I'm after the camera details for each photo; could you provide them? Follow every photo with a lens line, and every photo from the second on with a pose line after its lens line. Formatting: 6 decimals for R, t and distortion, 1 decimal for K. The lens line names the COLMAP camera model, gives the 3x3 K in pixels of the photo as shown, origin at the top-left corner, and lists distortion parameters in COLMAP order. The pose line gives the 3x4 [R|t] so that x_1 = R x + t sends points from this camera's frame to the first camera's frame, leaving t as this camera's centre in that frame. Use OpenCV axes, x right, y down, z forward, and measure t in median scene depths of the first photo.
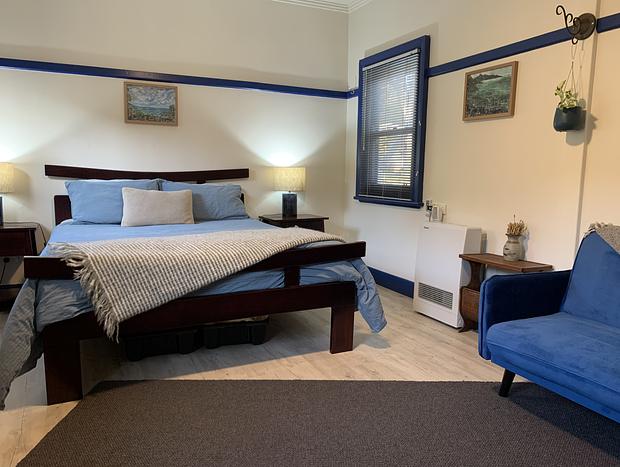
lens RADIAL K [[466.5, 0, 314.3], [0, 466.5, 236.0], [0, 0, 1]] dist [-0.002143, -0.012938]
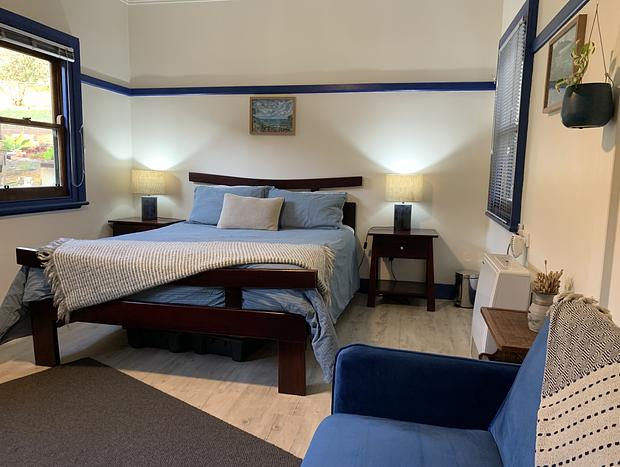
lens RADIAL K [[466.5, 0, 313.0], [0, 466.5, 230.6], [0, 0, 1]] dist [-0.002143, -0.012938]
pose [[0.793007, 0.081150, -0.603784, 0.431417], [-0.088653, 0.995910, 0.017416, -0.052378], [0.602728, 0.039716, 0.796958, 0.236841]]
